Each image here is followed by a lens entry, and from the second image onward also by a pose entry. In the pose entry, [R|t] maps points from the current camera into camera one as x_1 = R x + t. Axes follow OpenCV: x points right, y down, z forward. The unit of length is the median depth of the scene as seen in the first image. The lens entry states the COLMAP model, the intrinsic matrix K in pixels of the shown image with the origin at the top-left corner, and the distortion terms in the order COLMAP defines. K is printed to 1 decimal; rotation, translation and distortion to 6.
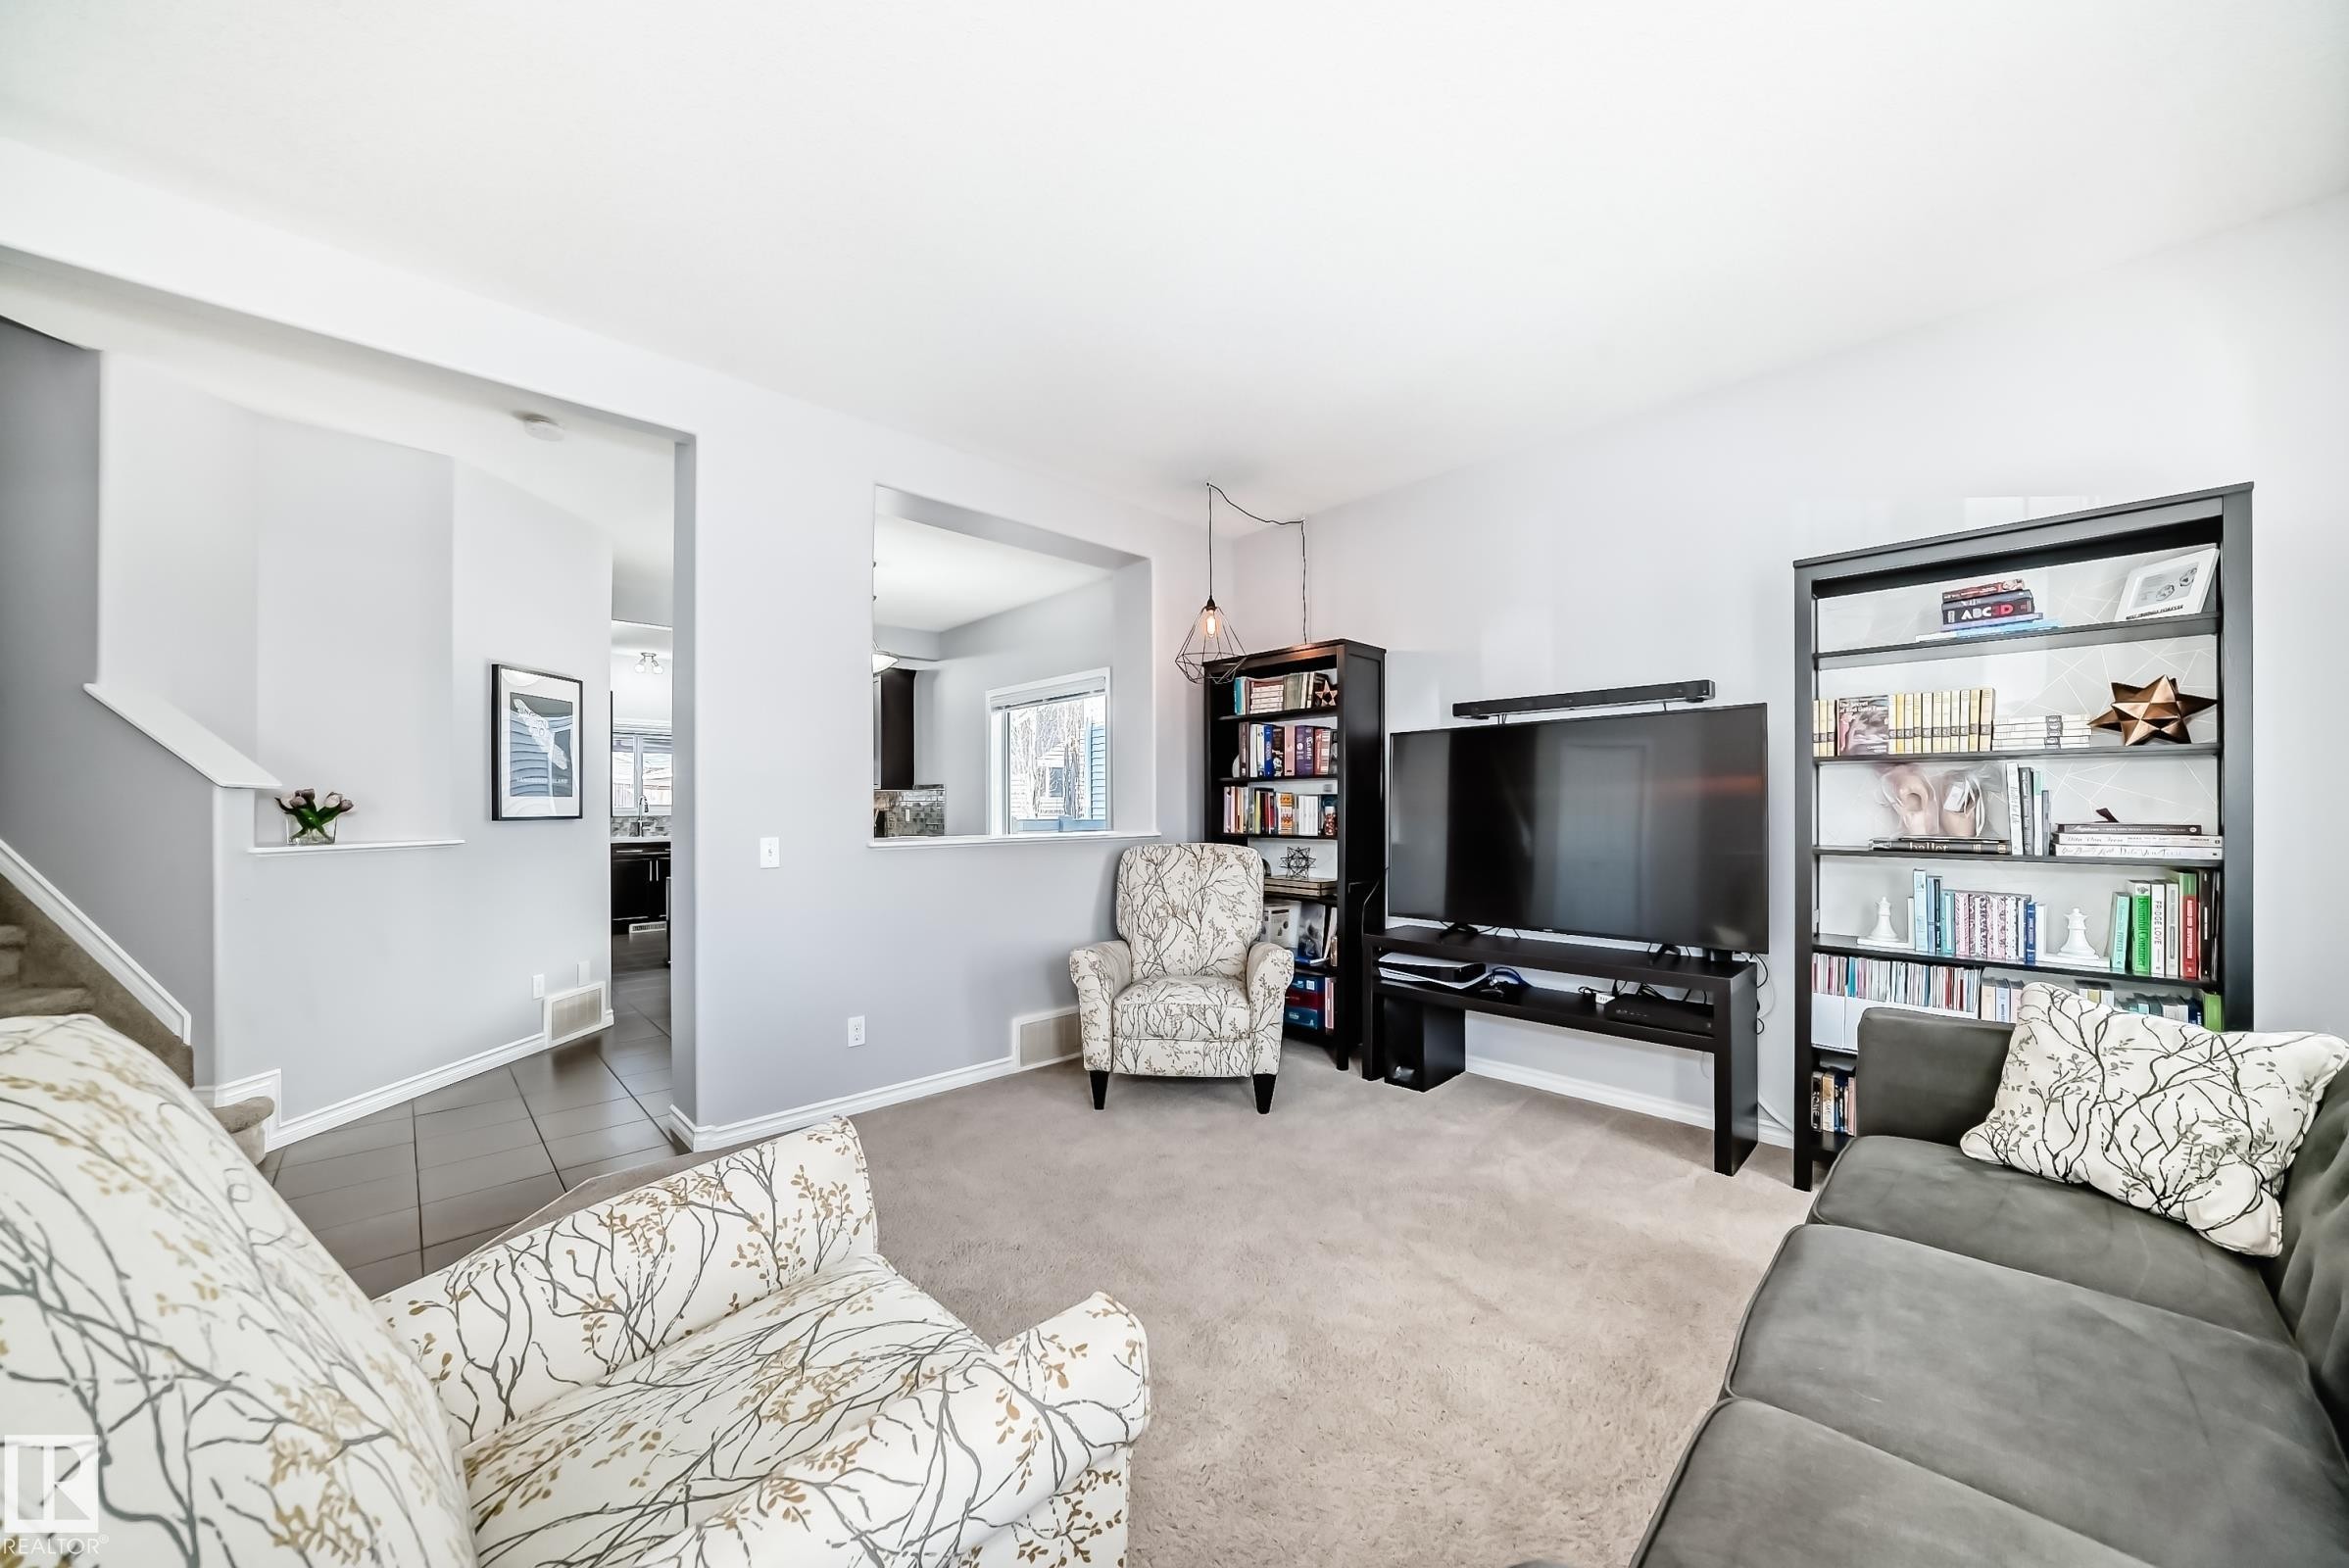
lens RADIAL K [[822.8, 0, 1188.7], [0, 822.8, 801.1], [0, 0, 1]] dist [-0.029653, 0.008659]
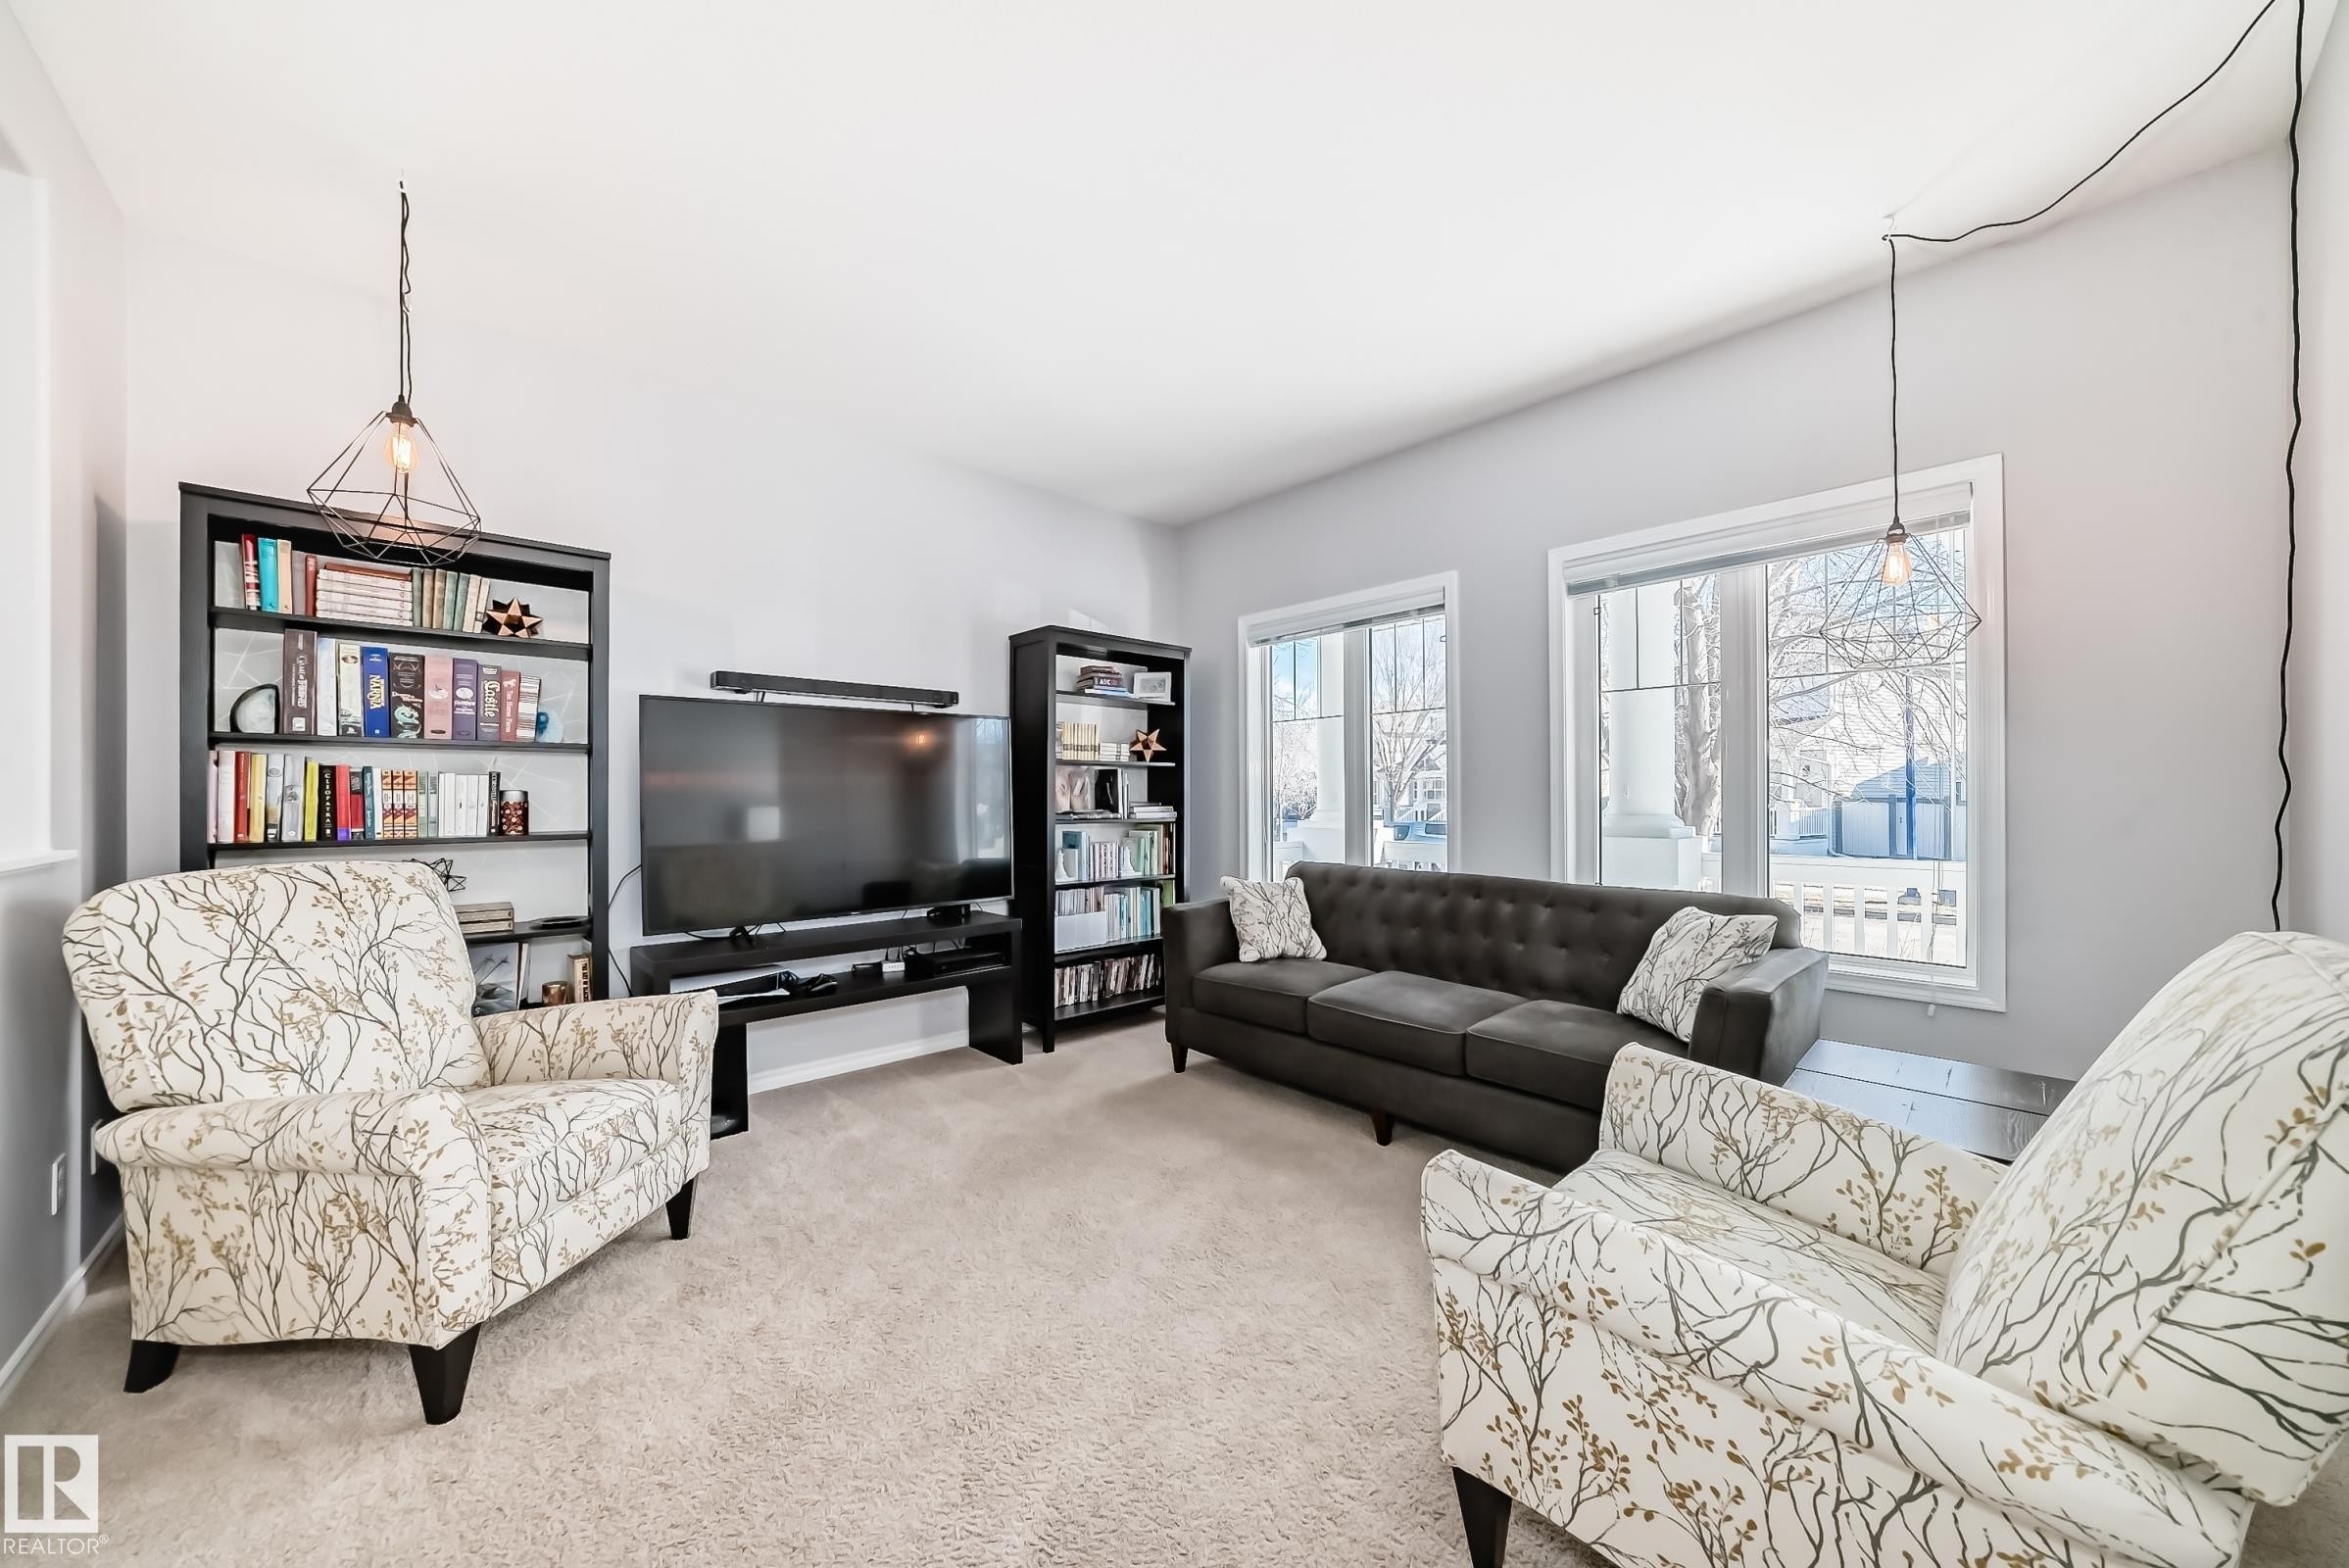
lens RADIAL K [[822.8, 0, 1188.7], [0, 822.8, 801.1], [0, 0, 1]] dist [-0.029653, 0.008659]
pose [[0.023291, -0.006435, 0.999708, -0.483627], [-0.006386, 0.999958, 0.006585, 0.007126], [-0.999708, -0.006537, 0.023249, 0.470775]]
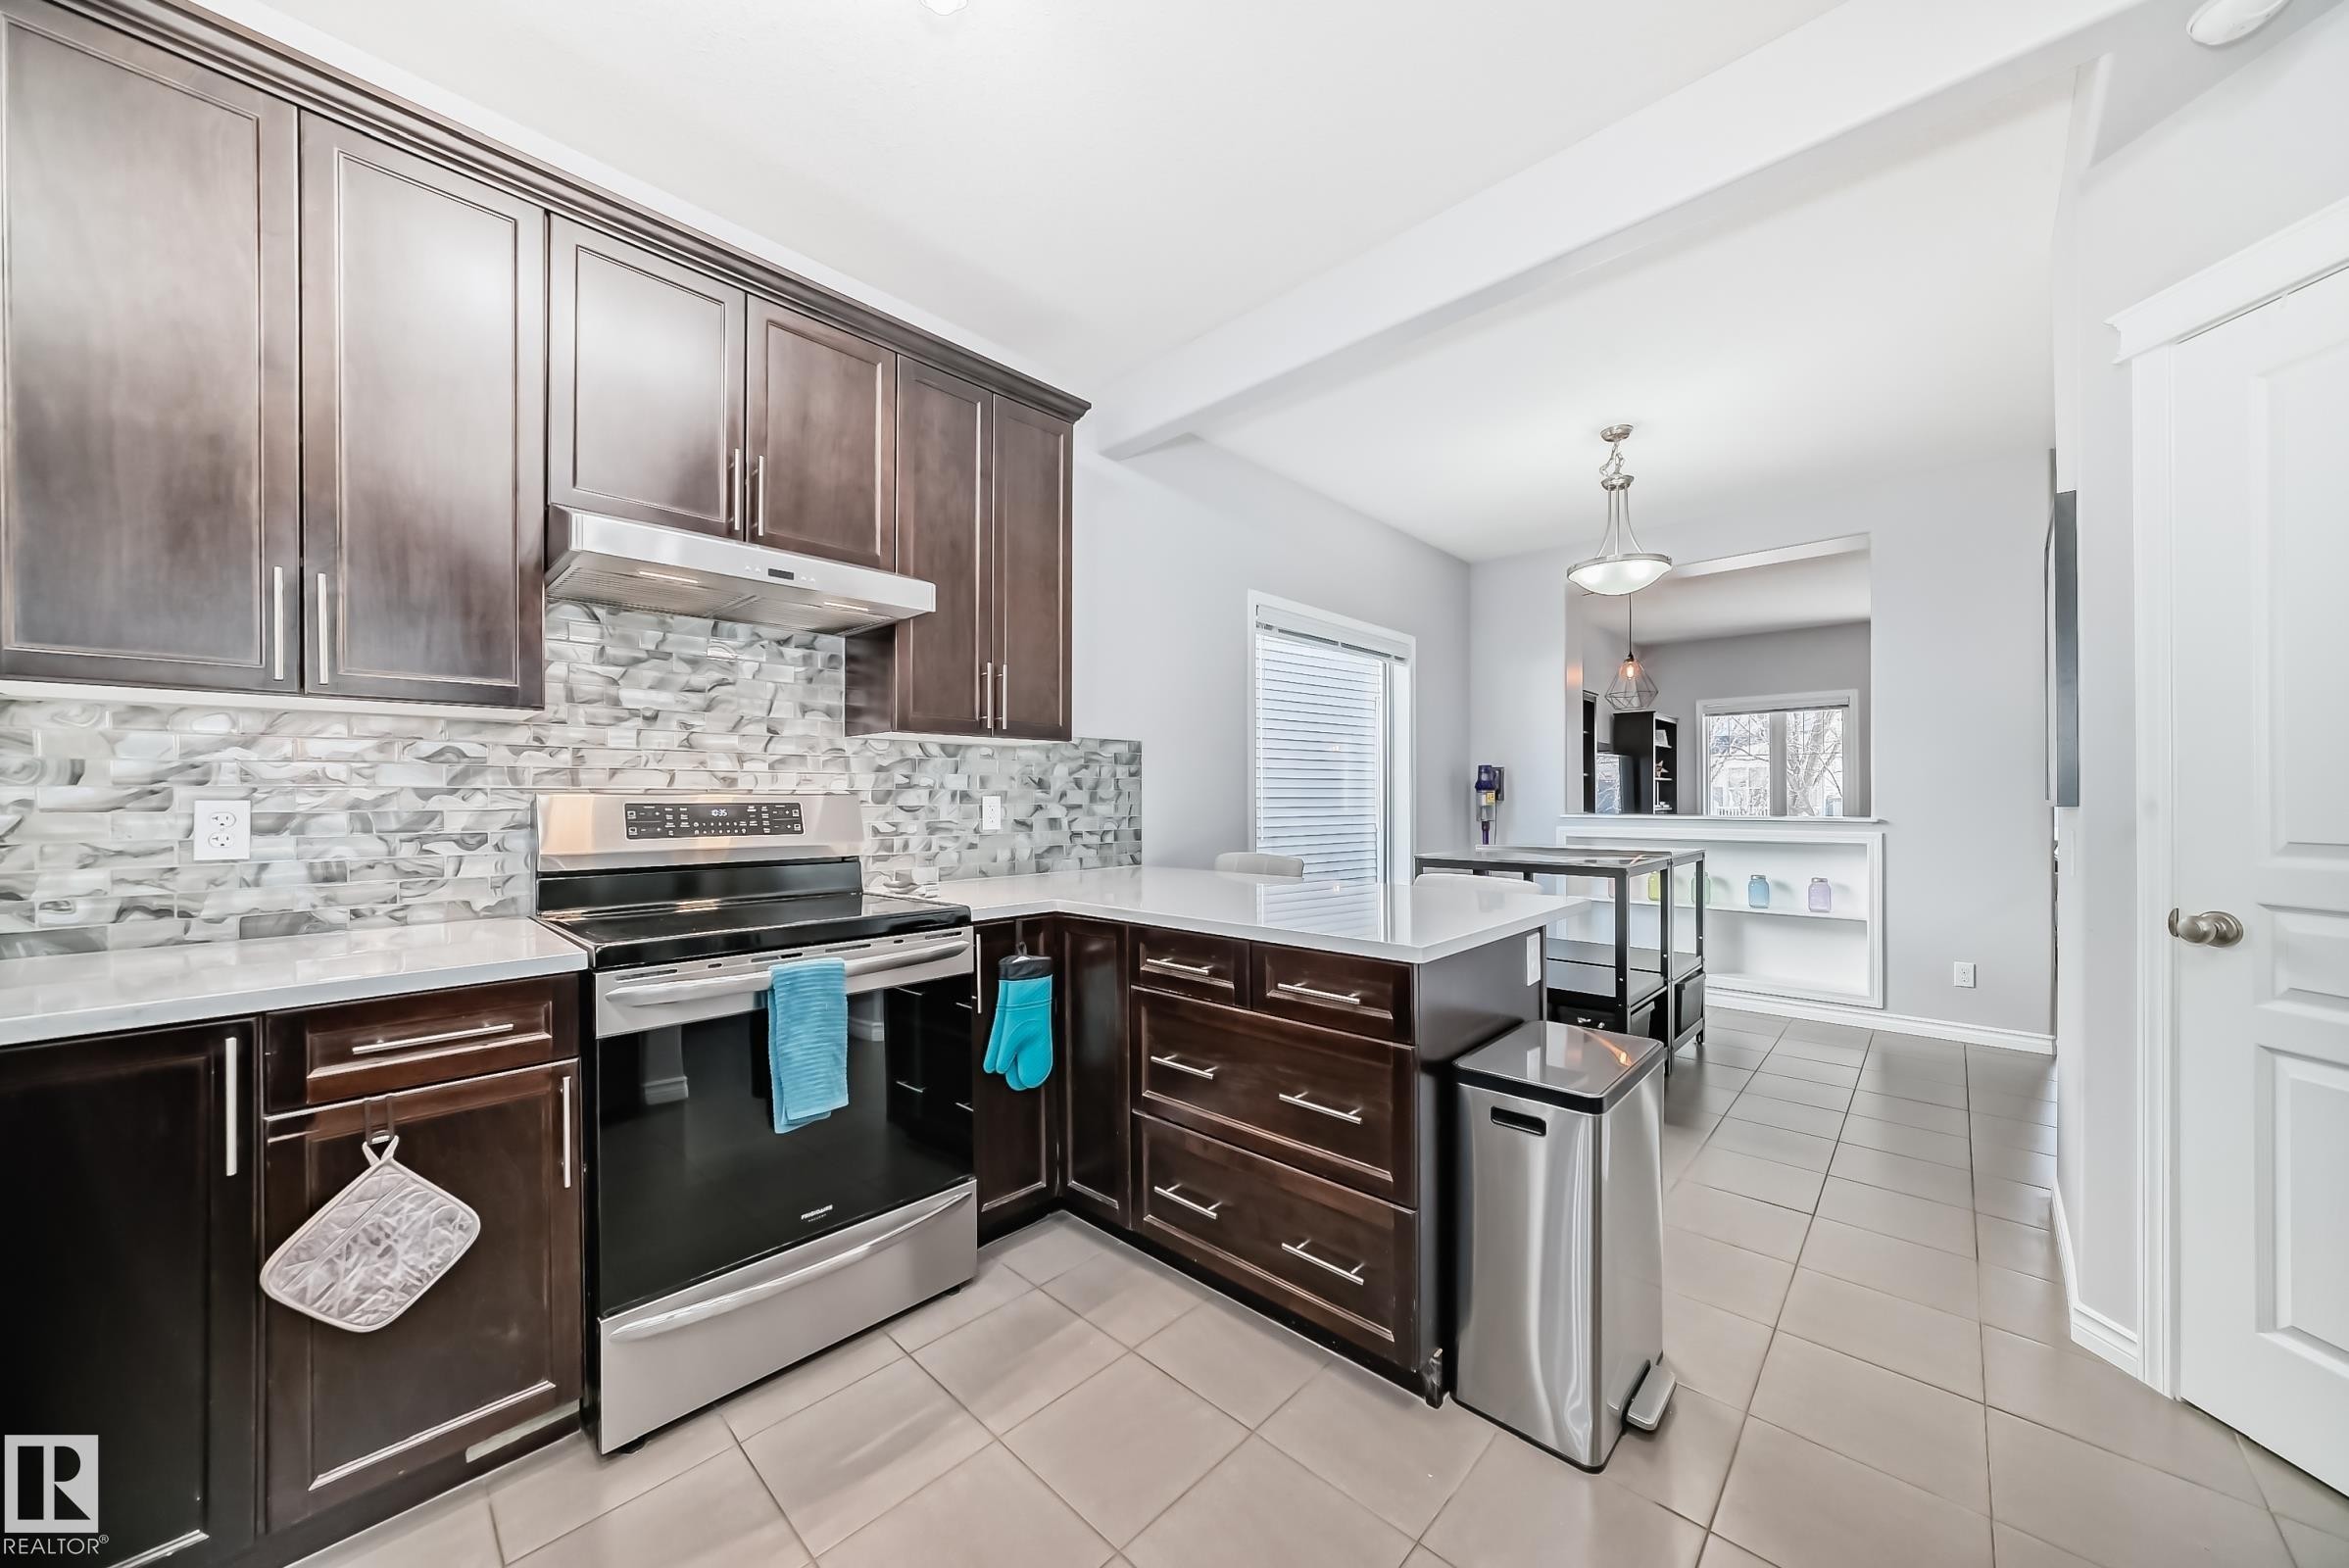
lens RADIAL K [[822.8, 0, 1188.7], [0, 822.8, 801.1], [0, 0, 1]] dist [-0.029653, 0.008659]
pose [[-0.037979, -0.003364, 0.999273, -1.482929], [-0.002387, 0.999992, 0.003276, 0.016720], [-0.999276, -0.002261, -0.037987, 1.941851]]
